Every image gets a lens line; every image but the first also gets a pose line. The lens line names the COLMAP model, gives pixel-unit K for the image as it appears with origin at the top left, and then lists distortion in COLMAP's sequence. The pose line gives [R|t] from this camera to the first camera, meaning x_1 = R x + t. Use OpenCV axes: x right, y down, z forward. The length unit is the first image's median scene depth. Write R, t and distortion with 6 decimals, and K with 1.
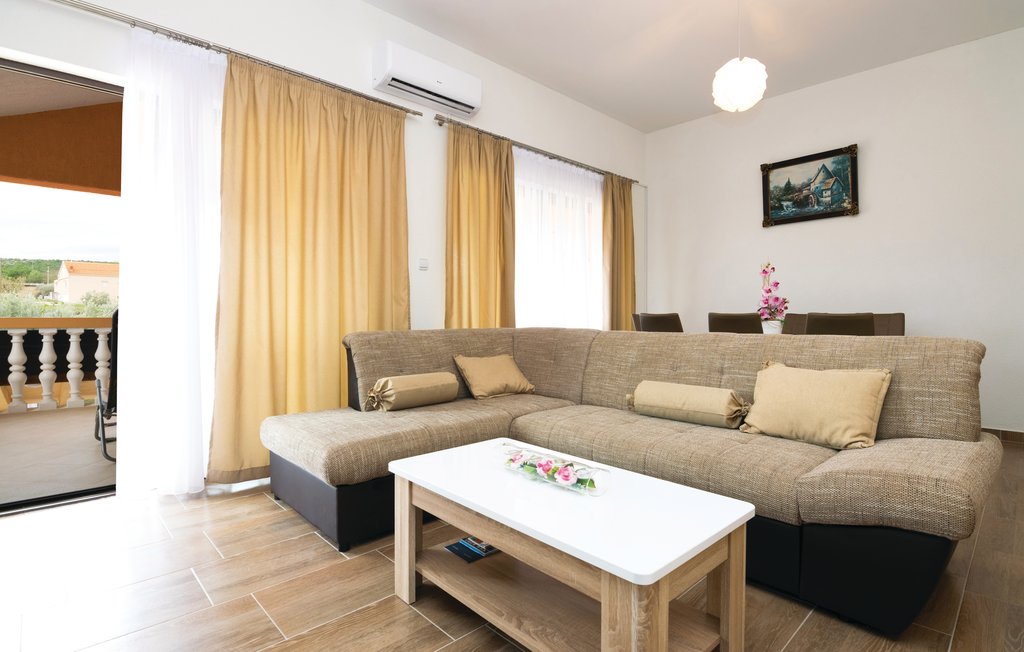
lens RADIAL K [[506.5, 0, 513.7], [0, 506.5, 318.3], [0, 0, 1]] dist [-0.022439, -0.001346]
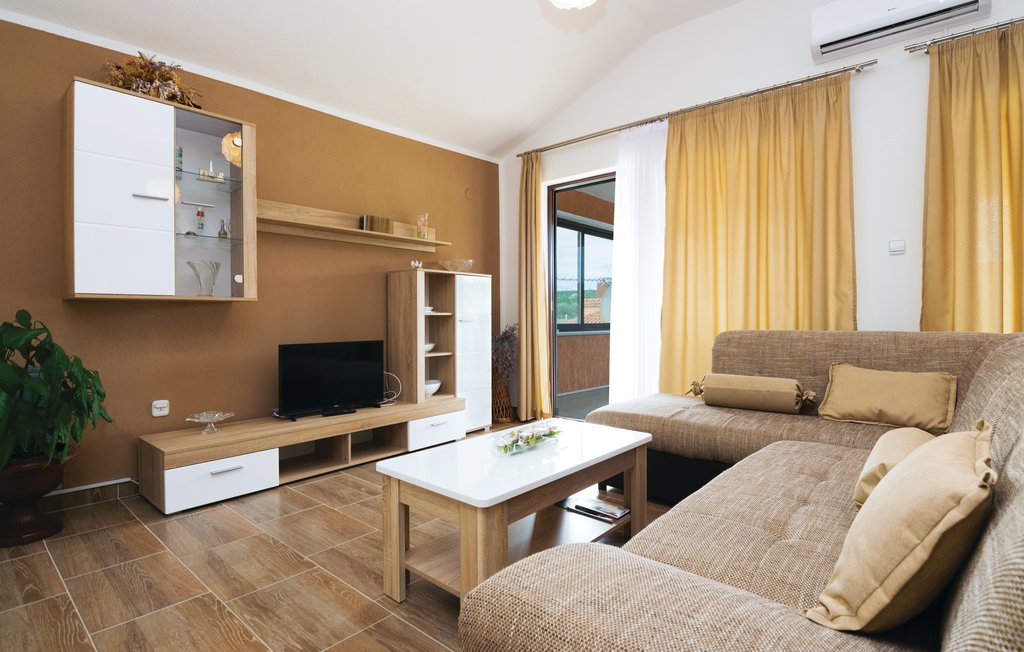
lens RADIAL K [[506.5, 0, 513.7], [0, 506.5, 318.3], [0, 0, 1]] dist [-0.022439, -0.001346]
pose [[0.094644, 0.003749, -0.995504, 0.558720], [0.004937, 0.999979, 0.004235, -0.004289], [0.995499, -0.005316, 0.094624, 0.361210]]
